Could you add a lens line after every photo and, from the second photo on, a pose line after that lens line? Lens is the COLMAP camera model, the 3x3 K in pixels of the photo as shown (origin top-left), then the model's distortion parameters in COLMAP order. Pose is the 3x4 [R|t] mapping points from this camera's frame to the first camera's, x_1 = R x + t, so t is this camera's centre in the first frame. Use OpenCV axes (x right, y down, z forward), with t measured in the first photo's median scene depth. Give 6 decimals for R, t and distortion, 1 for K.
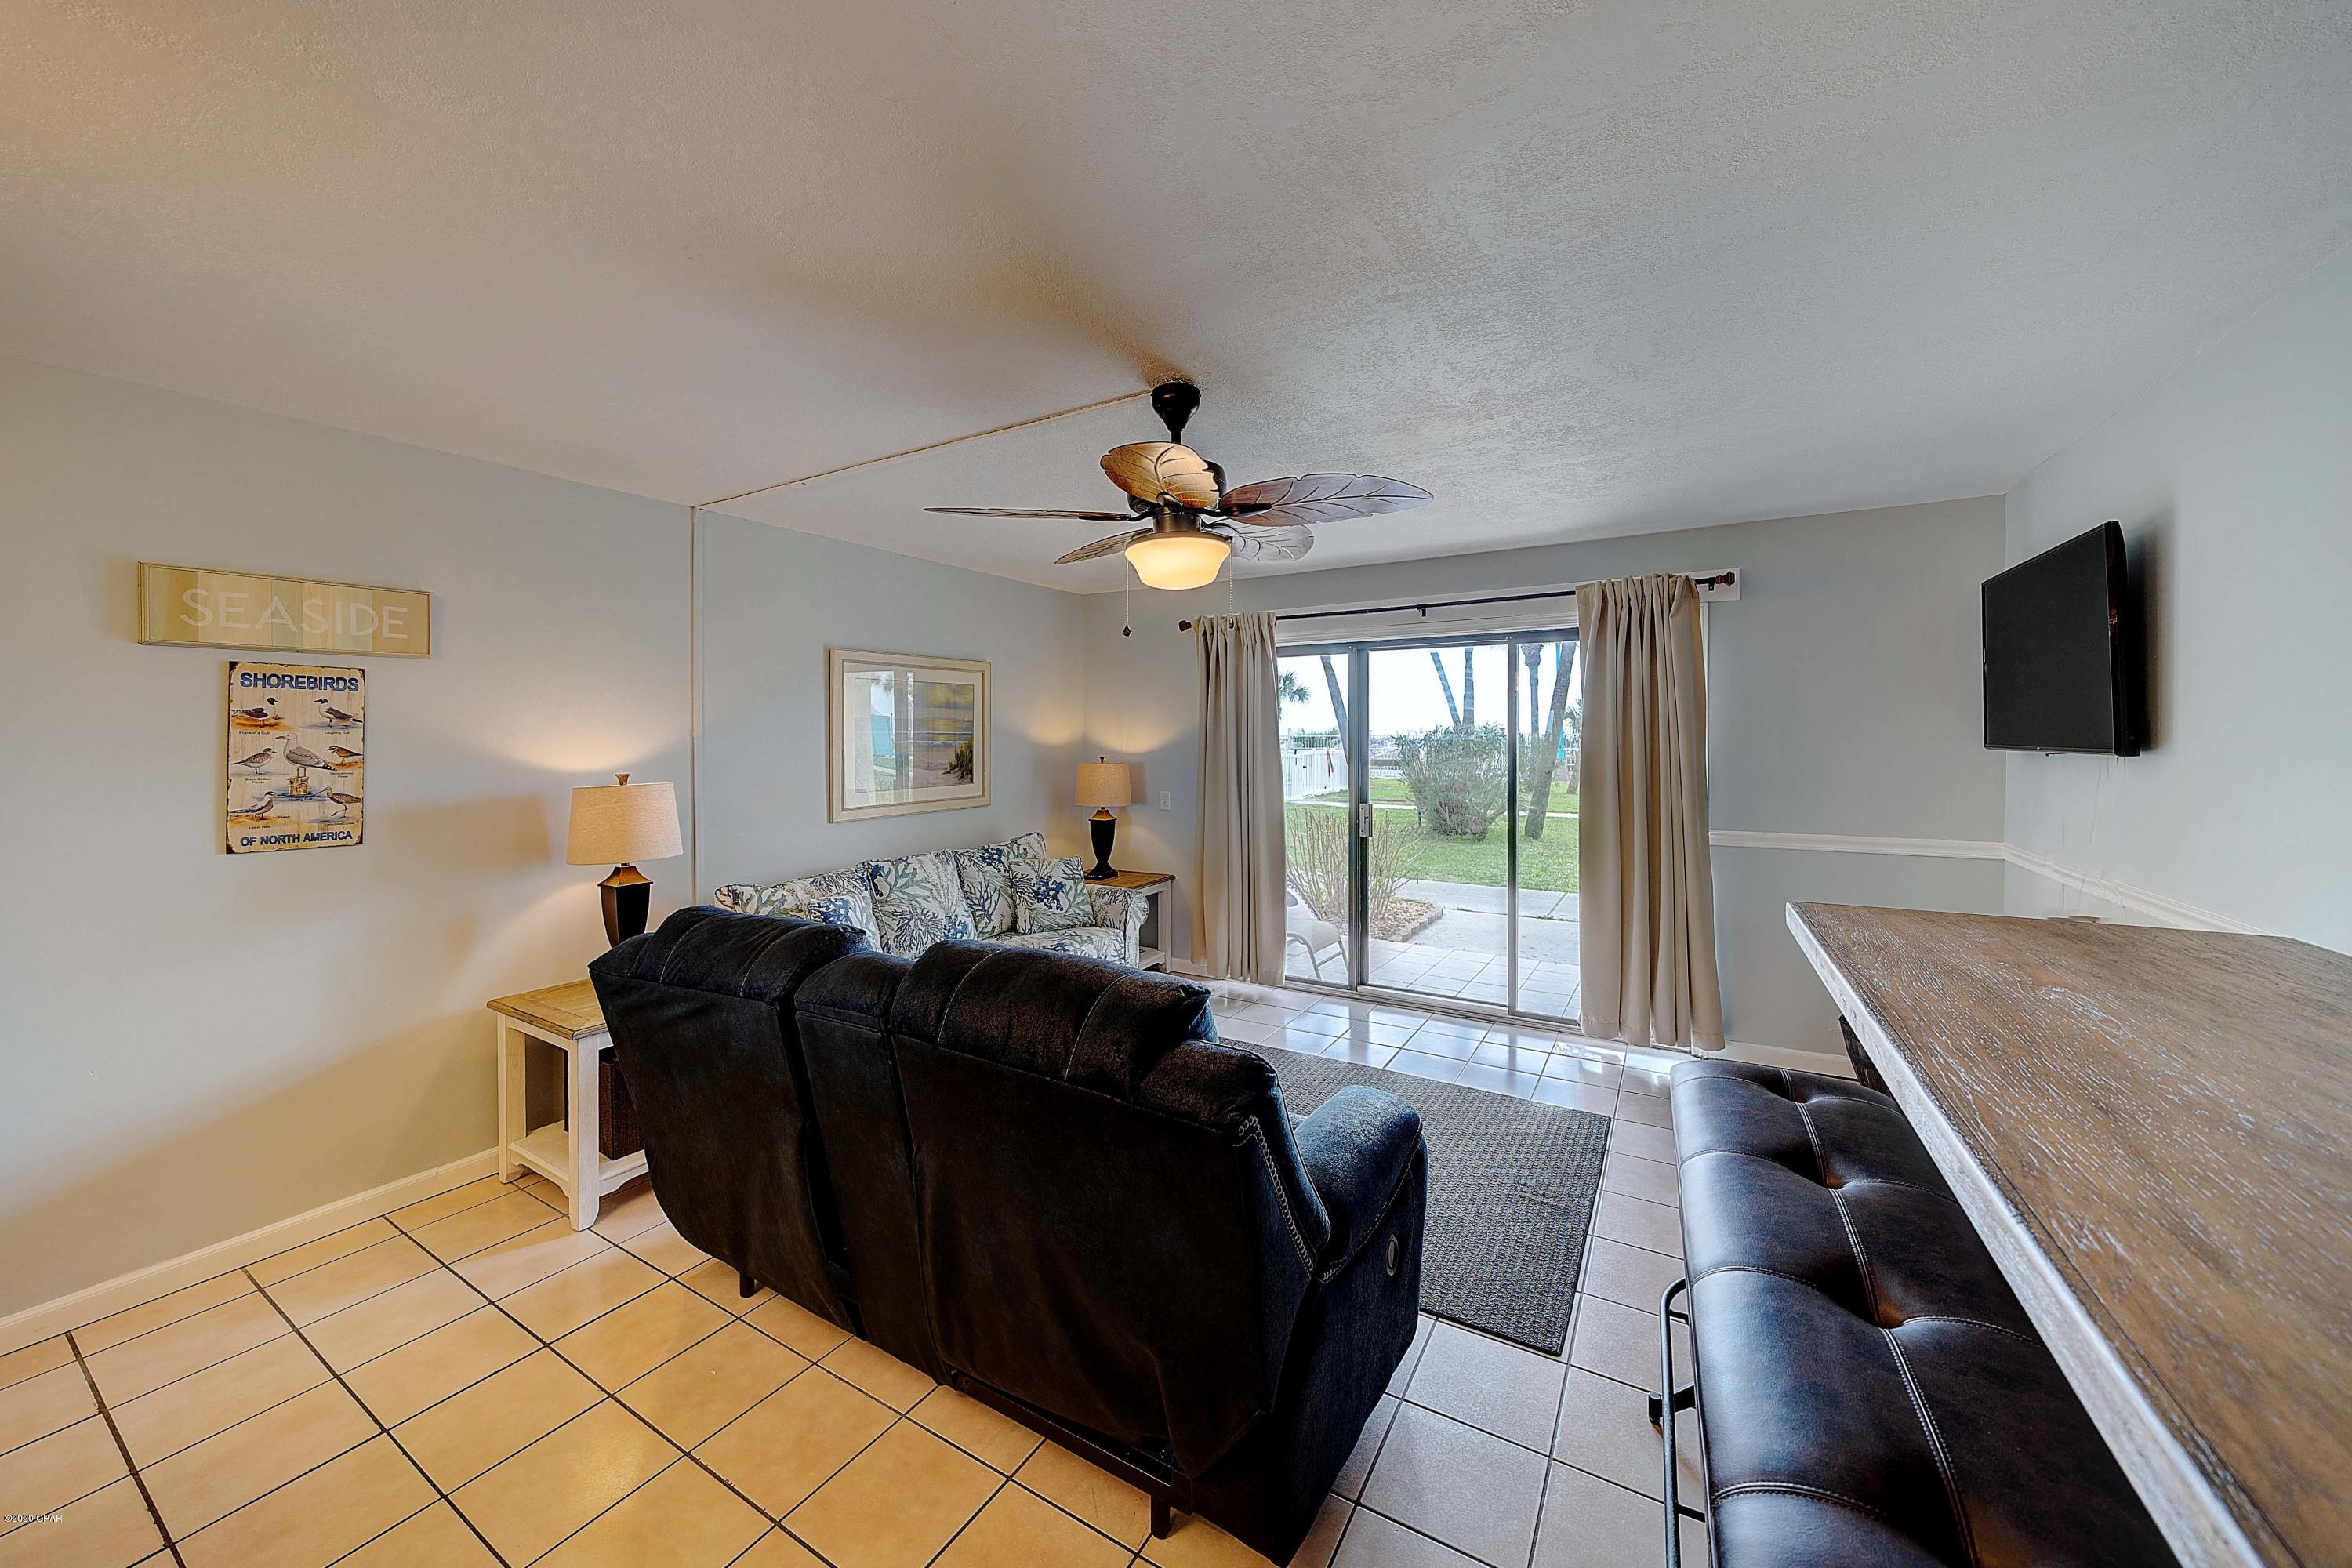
lens RADIAL K [[861.2, 0, 1141.0], [0, 861.2, 732.4], [0, 0, 1]] dist [0.000374, 0.000062]
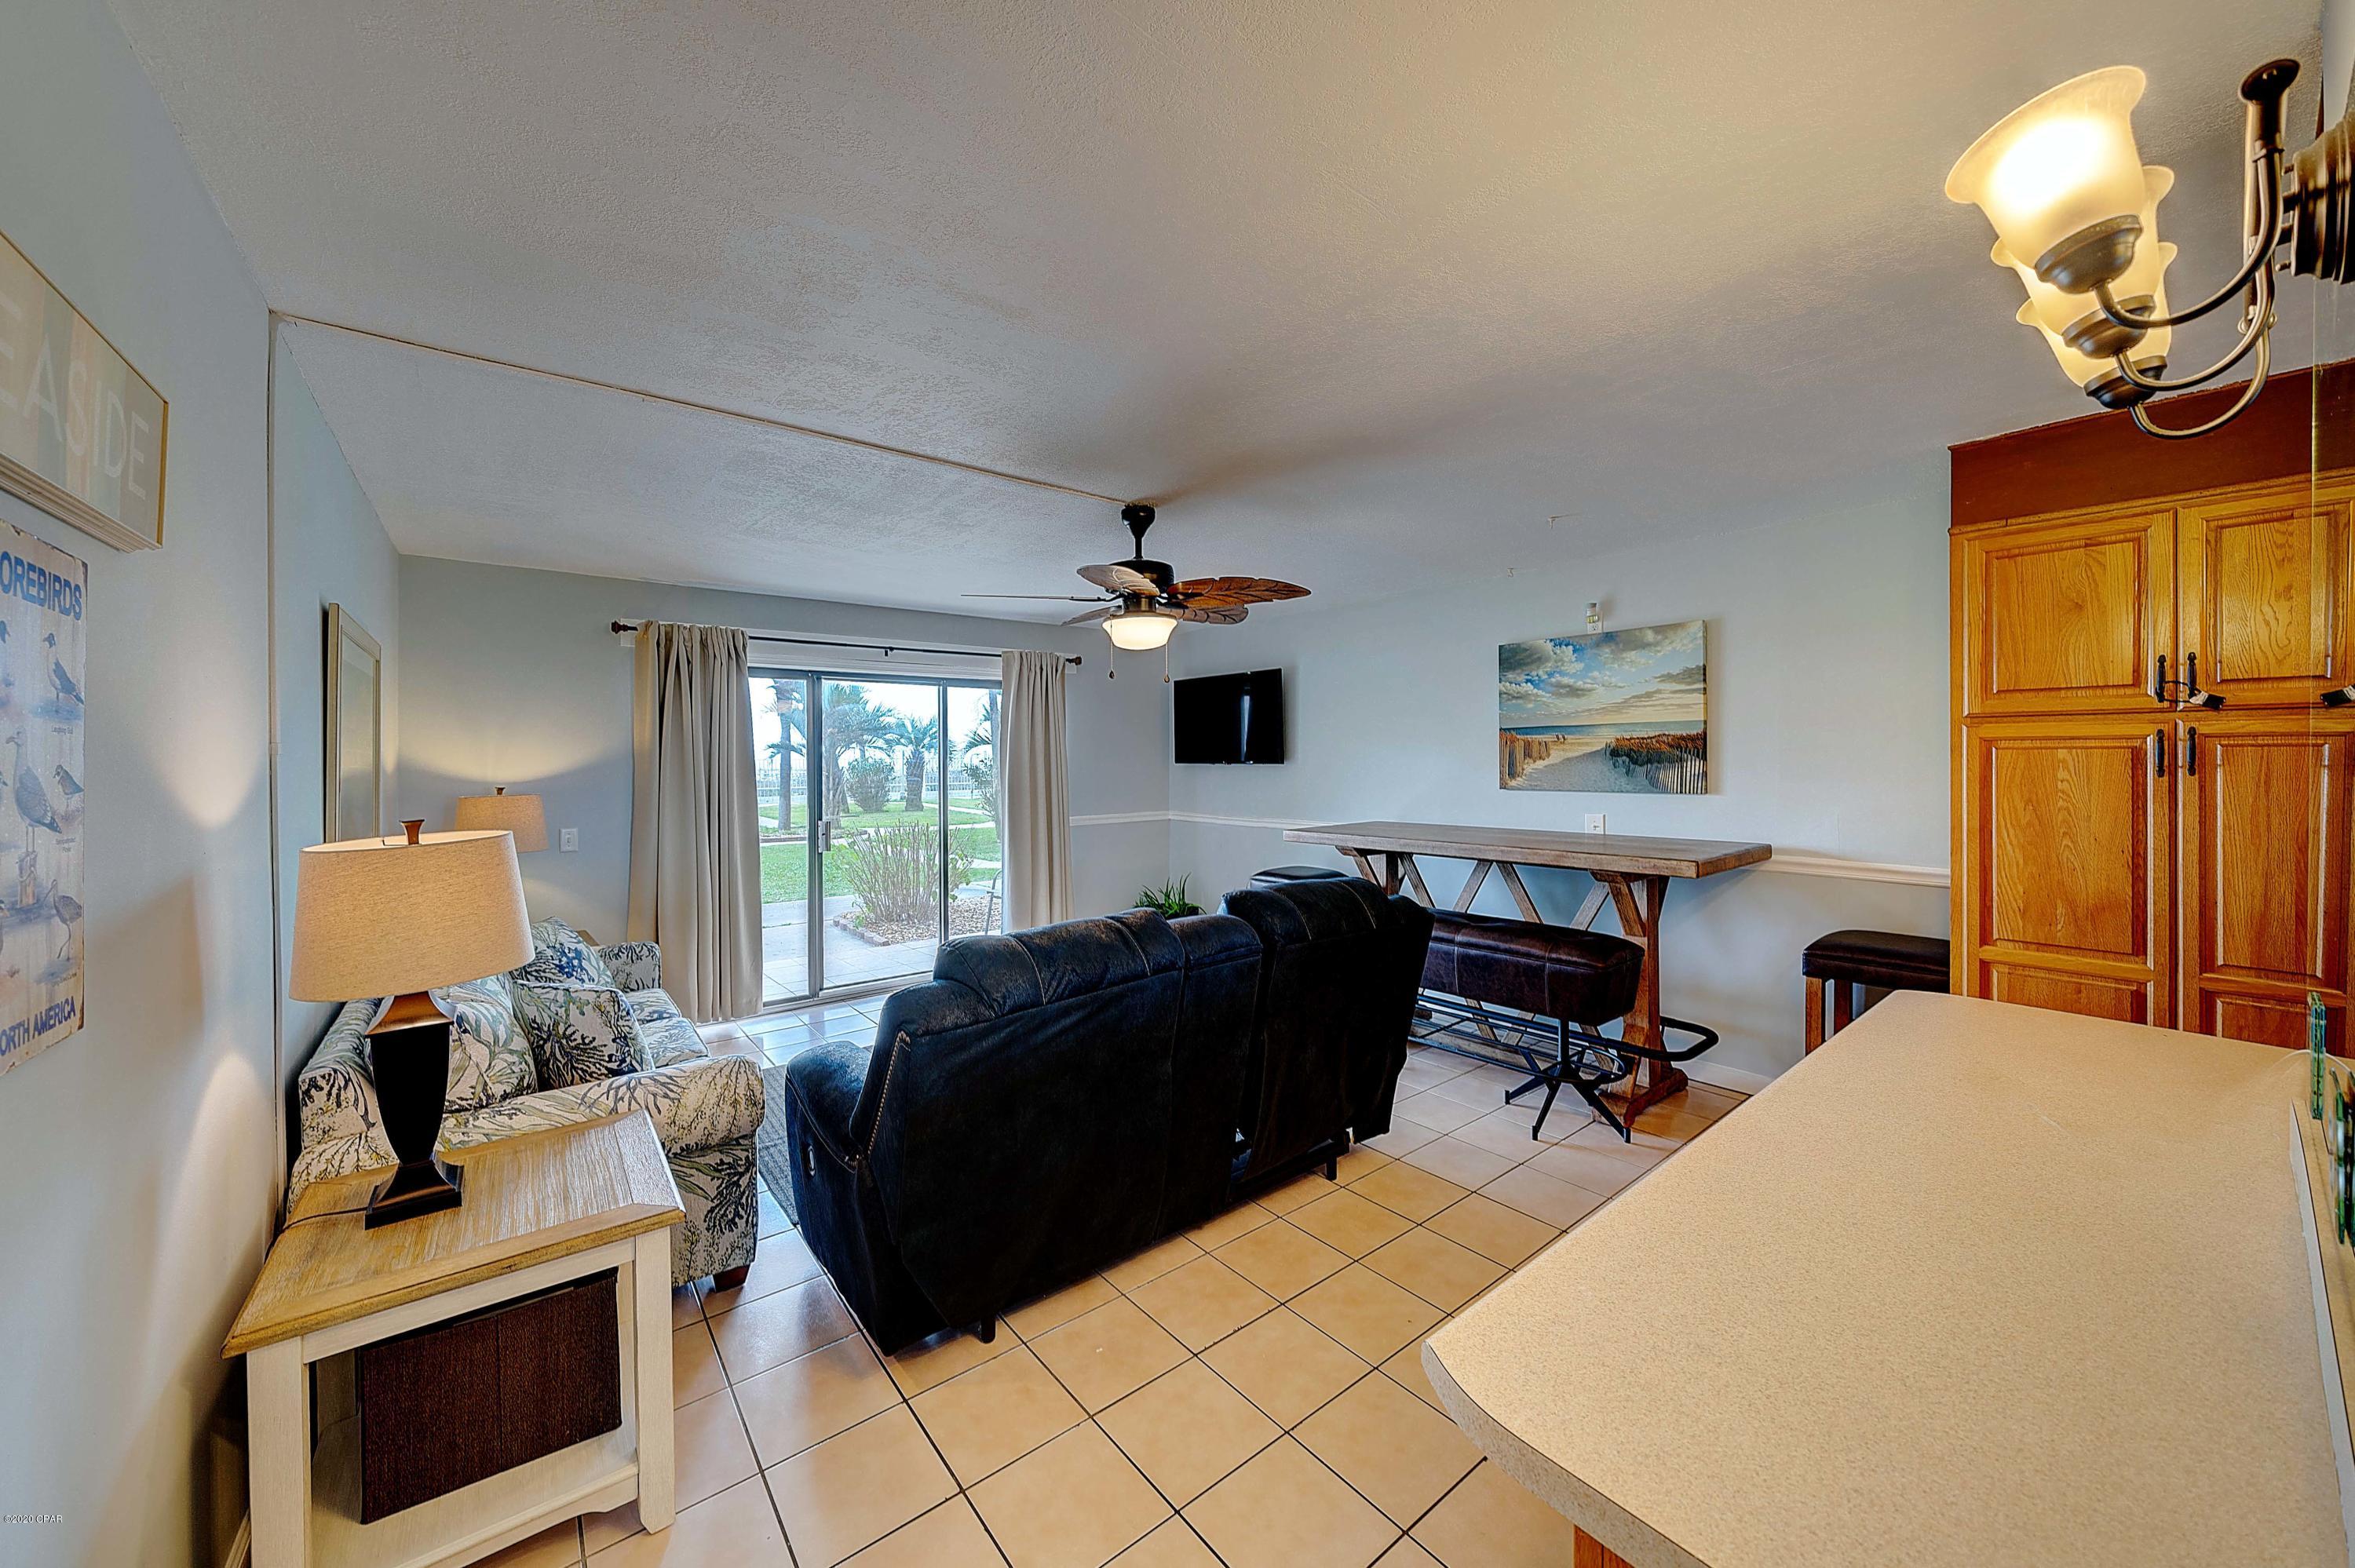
lens RADIAL K [[849.9, 0, 1174.2], [0, 849.9, 755.4], [0, 0, 1]] dist [-0.001445, -0.000107]
pose [[0.329204, 0.004582, 0.944248, -0.739898], [0.002510, 0.999980, -0.005728, 0.009232], [-0.944256, 0.004256, 0.329186, 0.289061]]
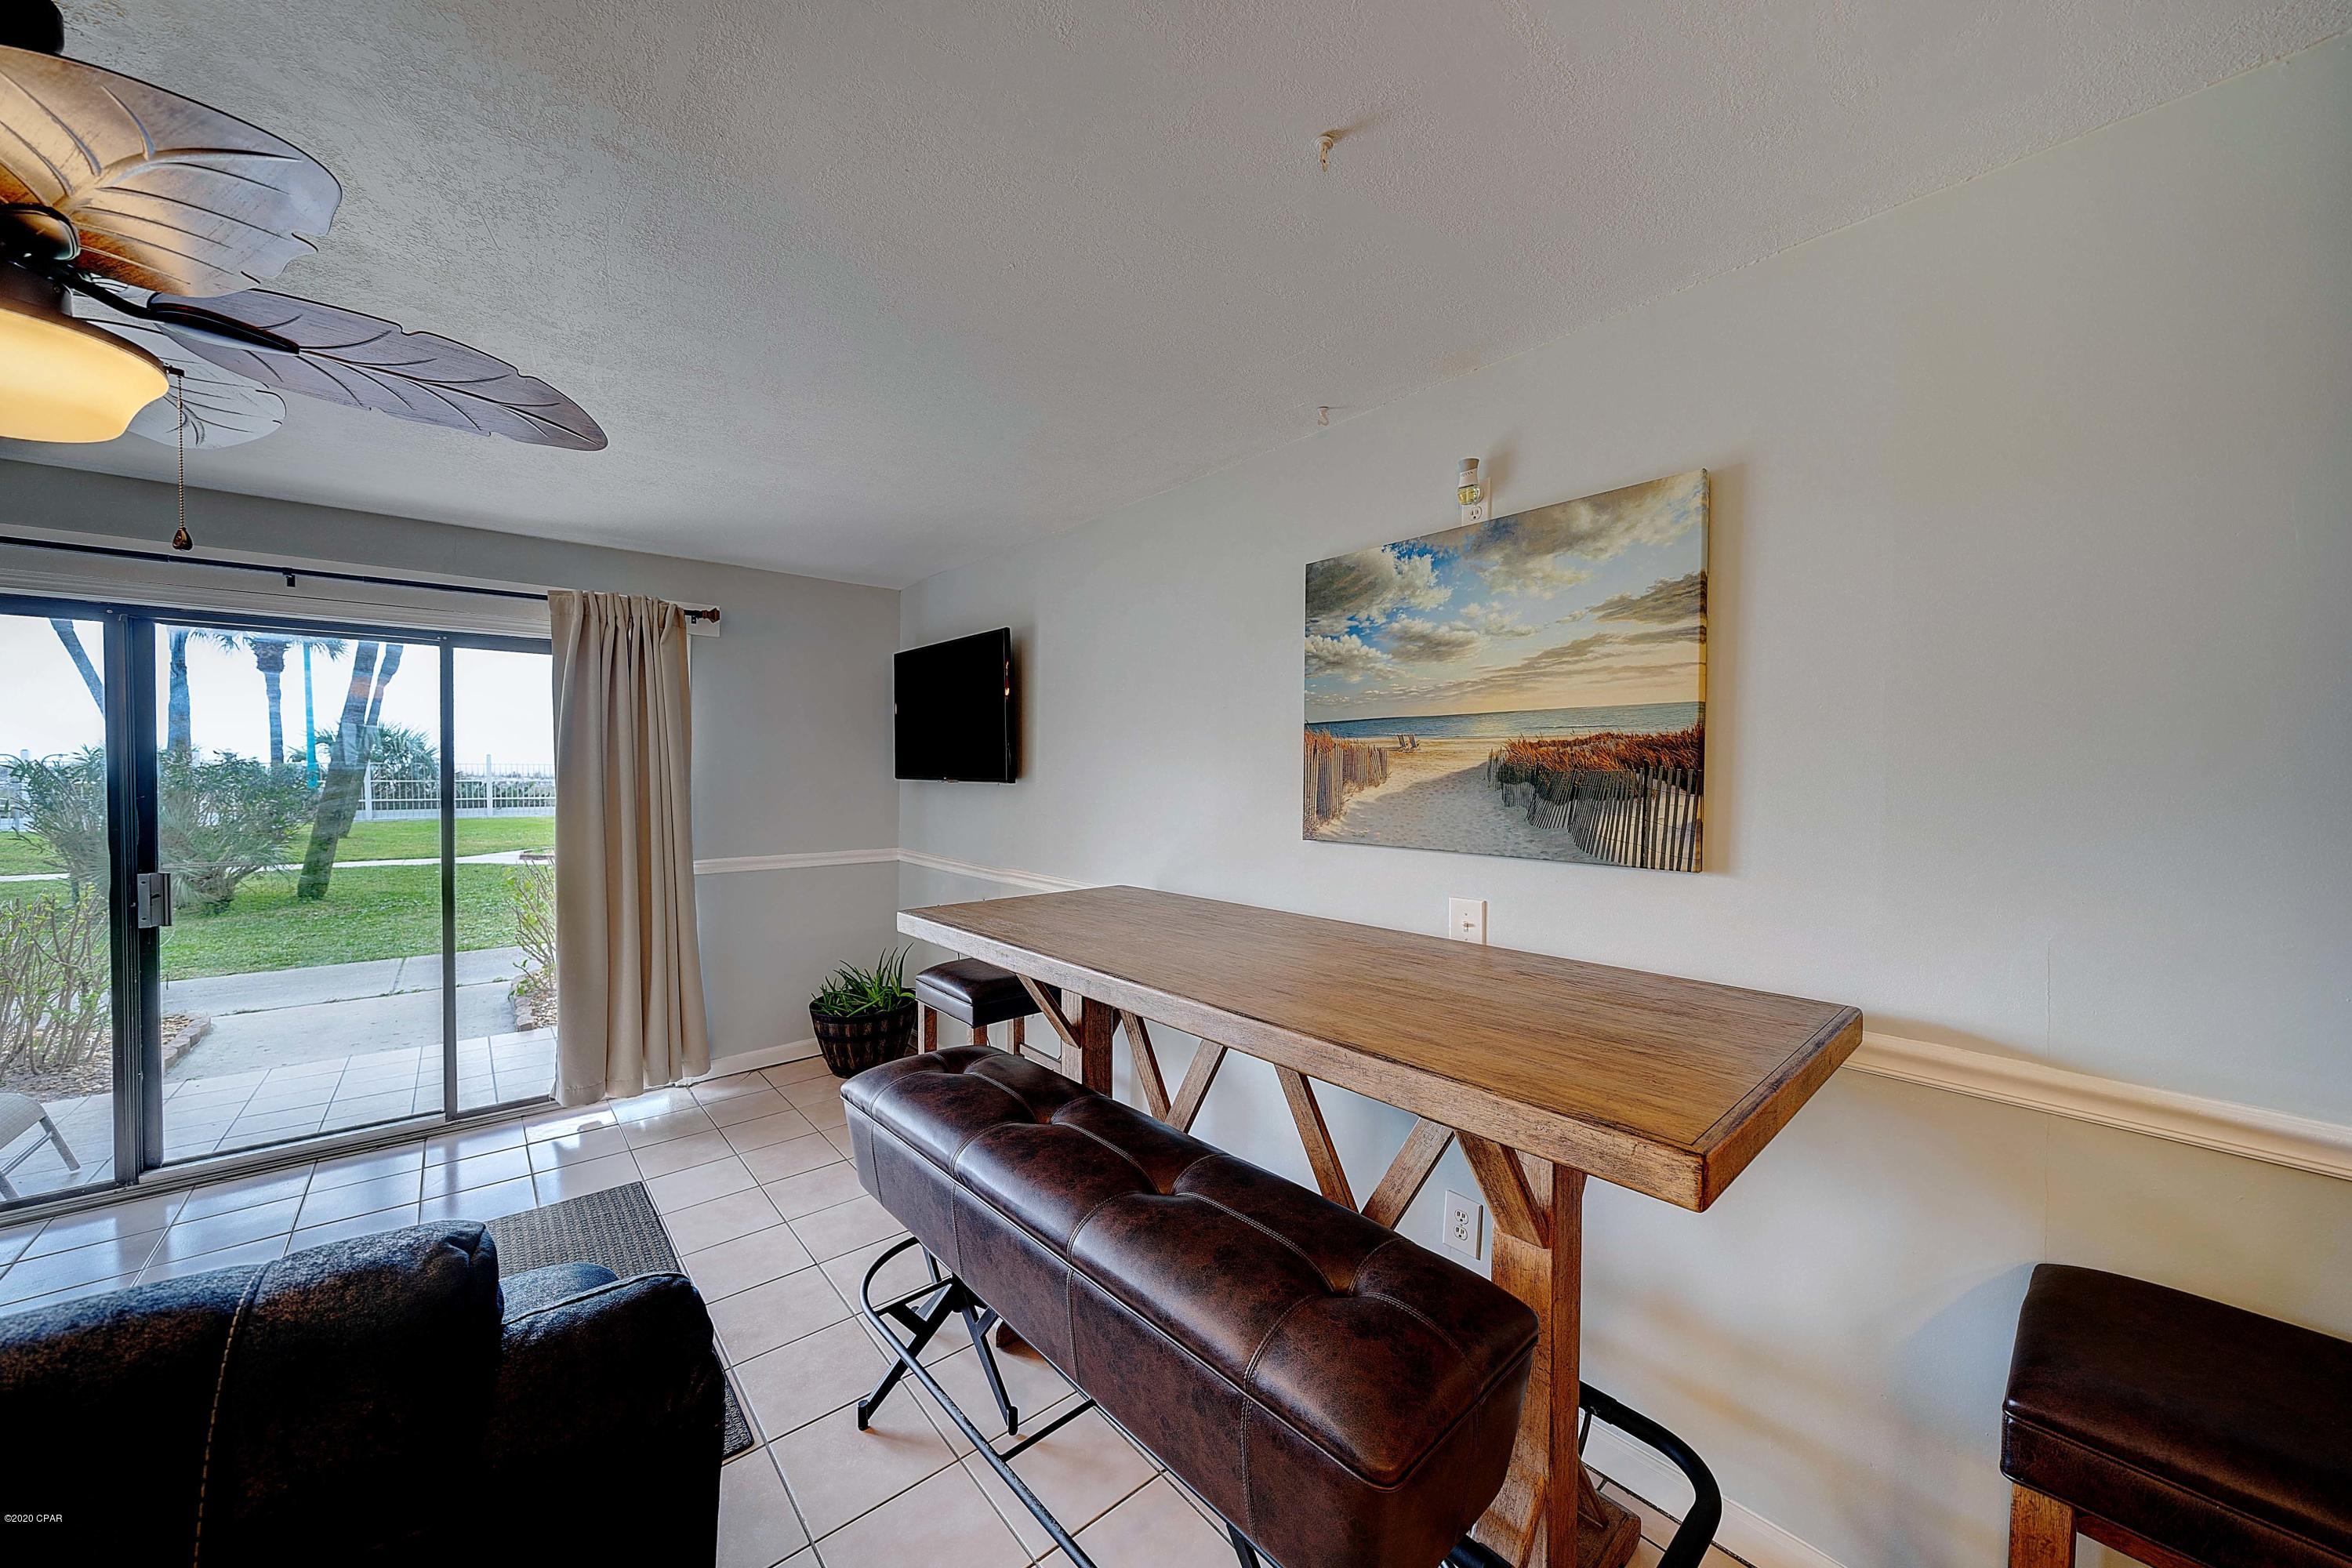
lens RADIAL K [[842.1, 0, 1176.0], [0, 842.1, 784.0], [0, 0, 1]] dist [-0.001138, -0.000177]
pose [[0.292629, -0.010449, 0.956169, -0.119293], [-0.012070, 0.999820, 0.014620, 0.002452], [-0.956150, -0.015819, 0.292451, 0.166010]]
